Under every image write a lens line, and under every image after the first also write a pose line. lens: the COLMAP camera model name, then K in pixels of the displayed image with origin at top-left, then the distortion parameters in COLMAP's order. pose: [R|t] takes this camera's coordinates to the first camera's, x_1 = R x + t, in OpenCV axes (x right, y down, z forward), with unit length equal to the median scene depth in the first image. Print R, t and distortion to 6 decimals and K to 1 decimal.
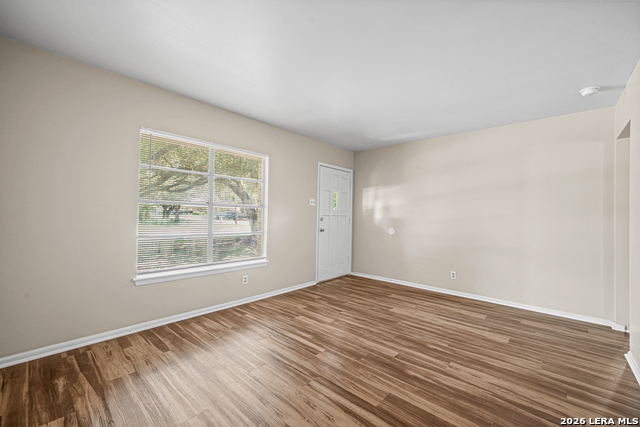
lens RADIAL K [[267.7, 0, 320.4], [0, 267.7, 214.1], [0, 0, 1]] dist [0.001778, 0.000428]
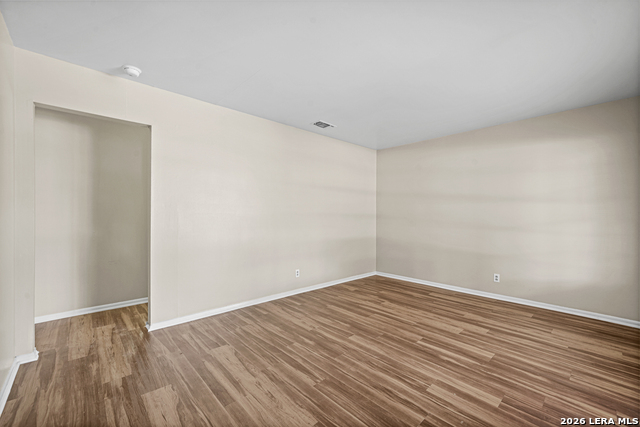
lens RADIAL K [[267.7, 0, 319.6], [0, 267.7, 213.6], [0, 0, 1]] dist [0.001778, 0.000428]
pose [[-0.995381, -0.023366, 0.093113, 0.285100], [-0.023965, 0.999699, -0.005318, 0.009977], [-0.092961, -0.007525, -0.995641, 1.897664]]
